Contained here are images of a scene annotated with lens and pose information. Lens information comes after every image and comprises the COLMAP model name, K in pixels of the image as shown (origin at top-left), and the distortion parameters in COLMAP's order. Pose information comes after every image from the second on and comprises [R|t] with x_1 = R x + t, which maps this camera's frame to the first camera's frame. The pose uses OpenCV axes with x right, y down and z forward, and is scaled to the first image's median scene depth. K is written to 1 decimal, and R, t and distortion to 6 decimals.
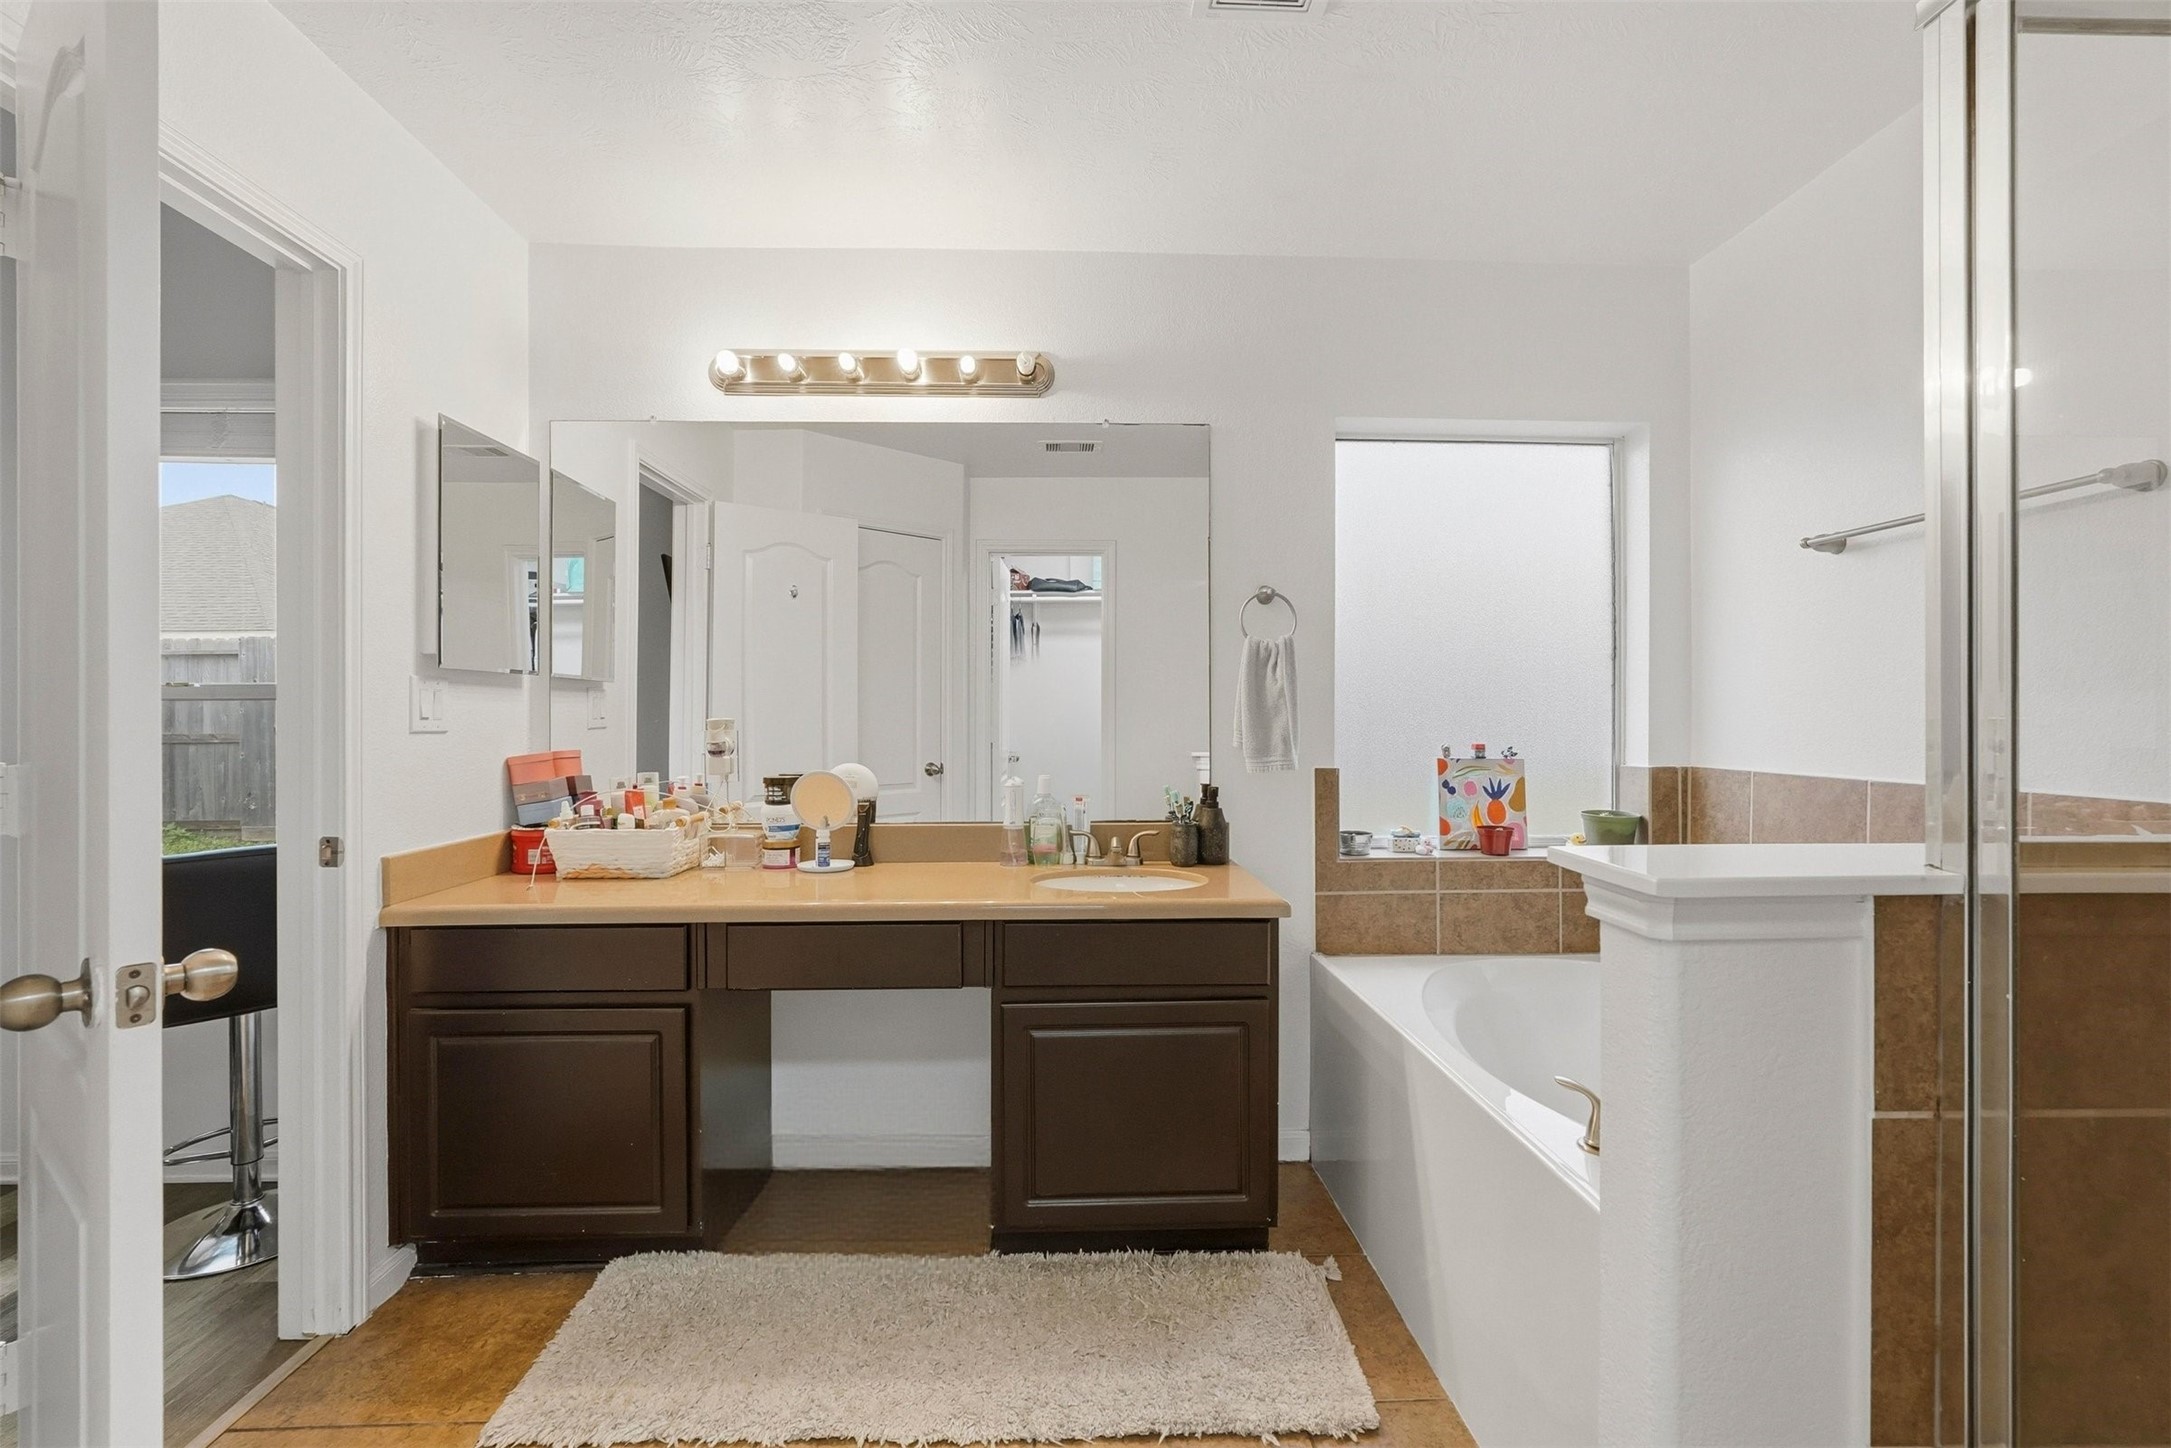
lens RADIAL K [[958.0, 0, 1086.8], [0, 958.0, 727.8], [0, 0, 1]] dist [-0.004543, 0.000105]
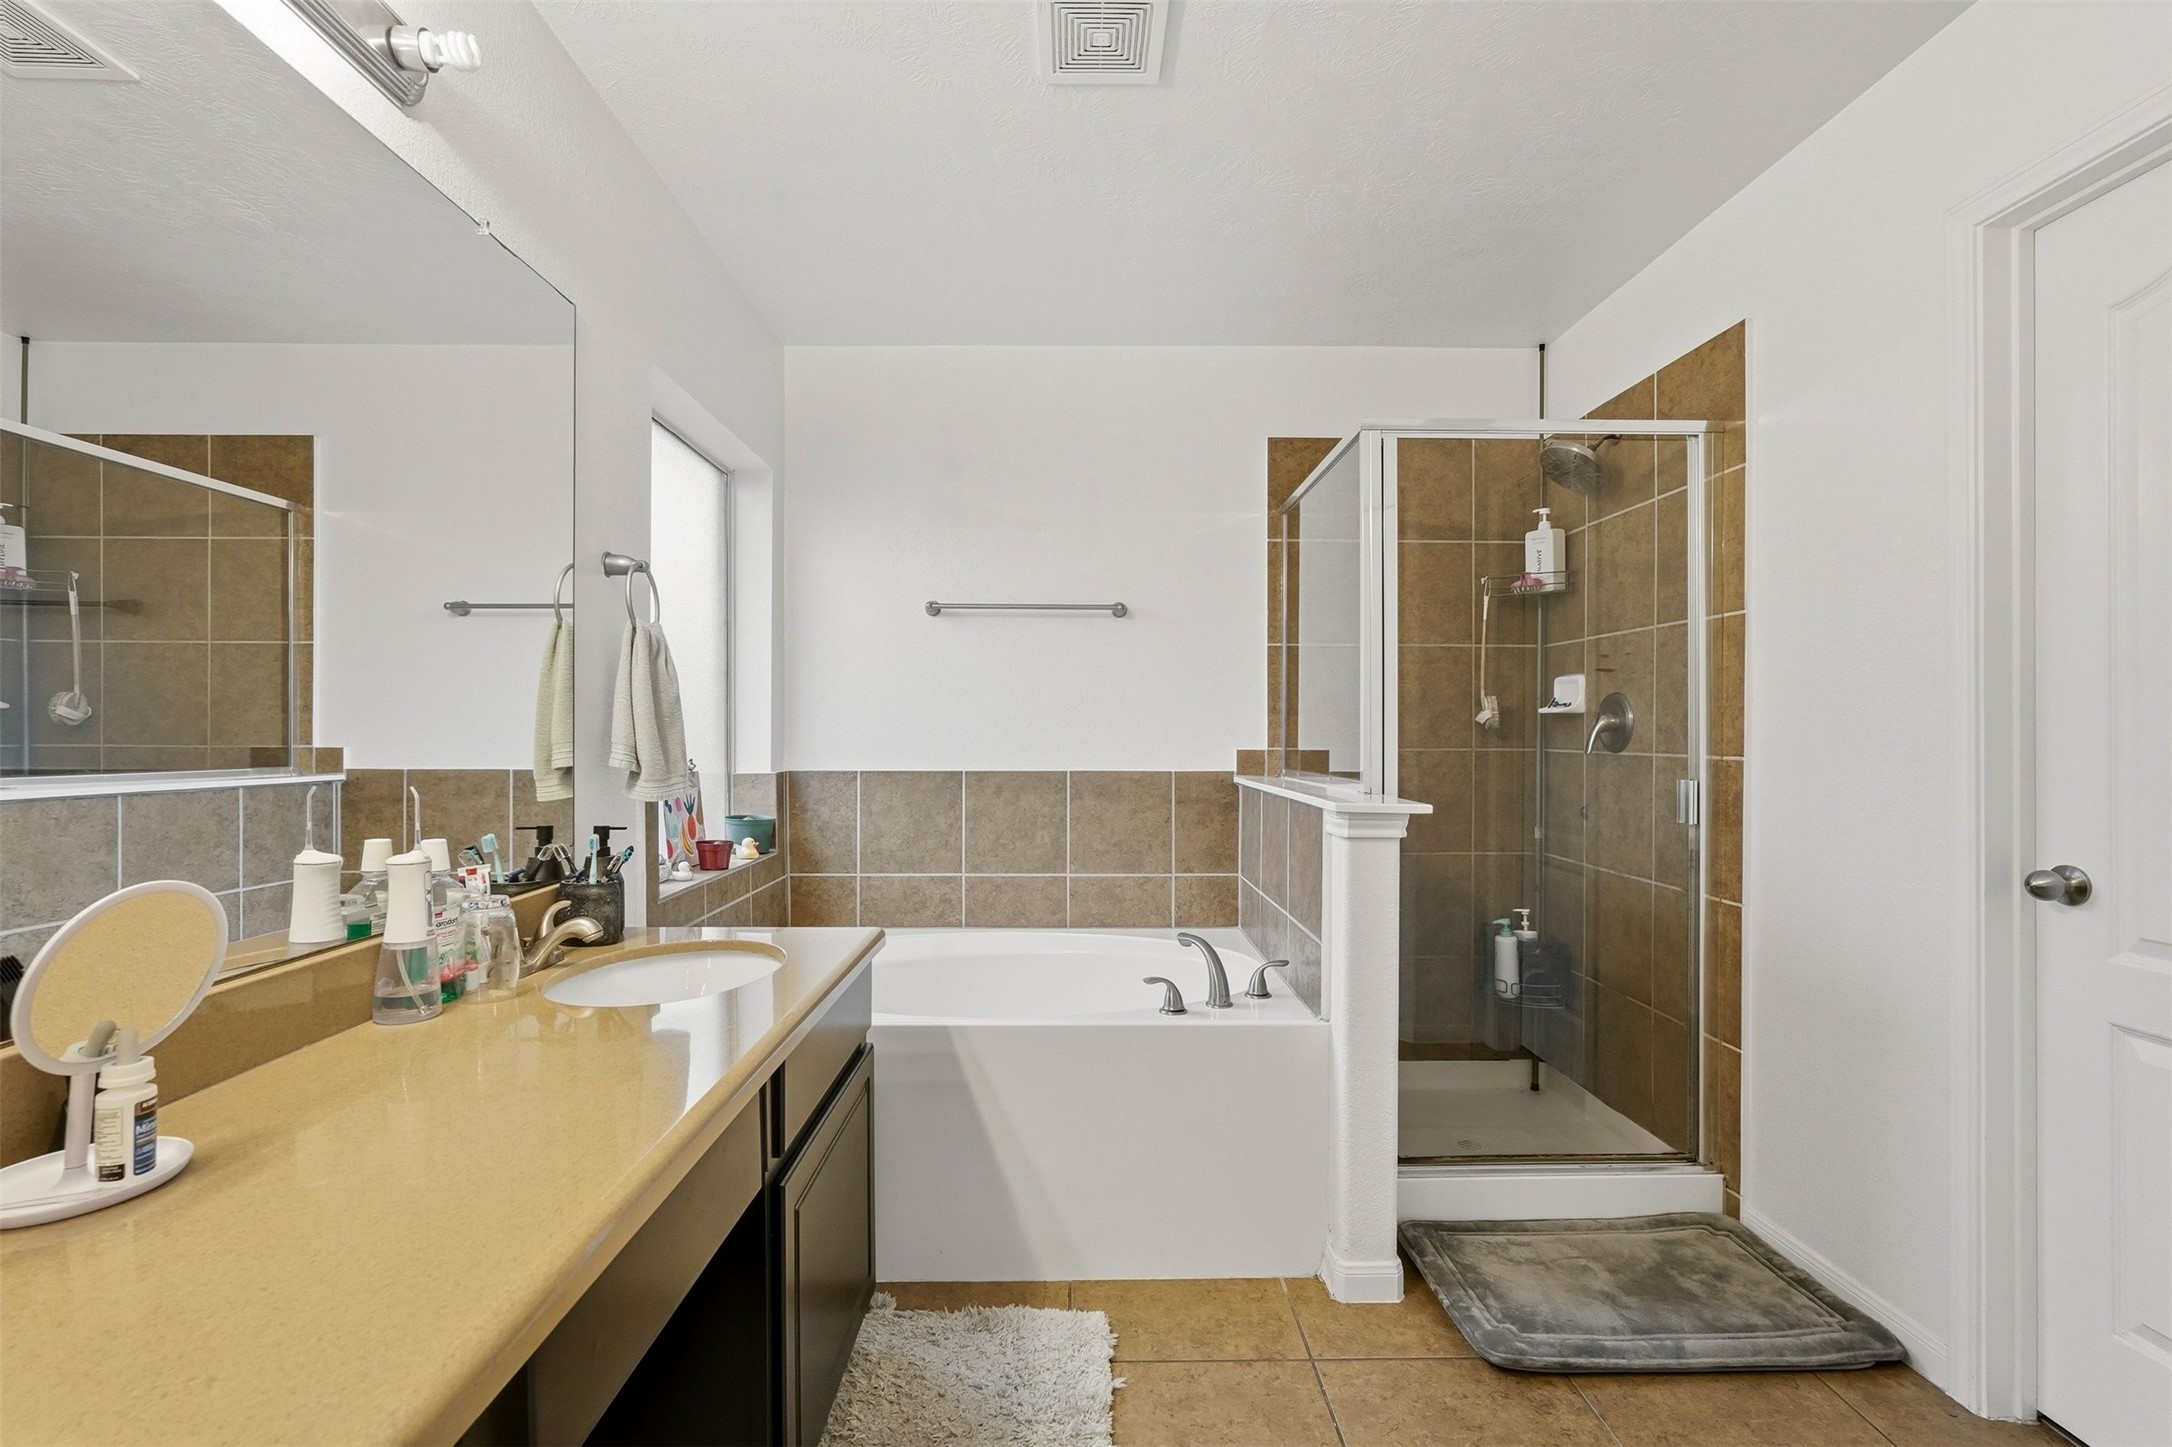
lens RADIAL K [[958.4, 0, 1087.3], [0, 958.4, 727.3], [0, 0, 1]] dist [-0.004543, 0.000105]
pose [[0.025695, 0.006230, 0.999650, -0.581252], [0.017002, 0.999833, -0.006668, 0.000458], [-0.999525, 0.017168, 0.025585, 0.636780]]
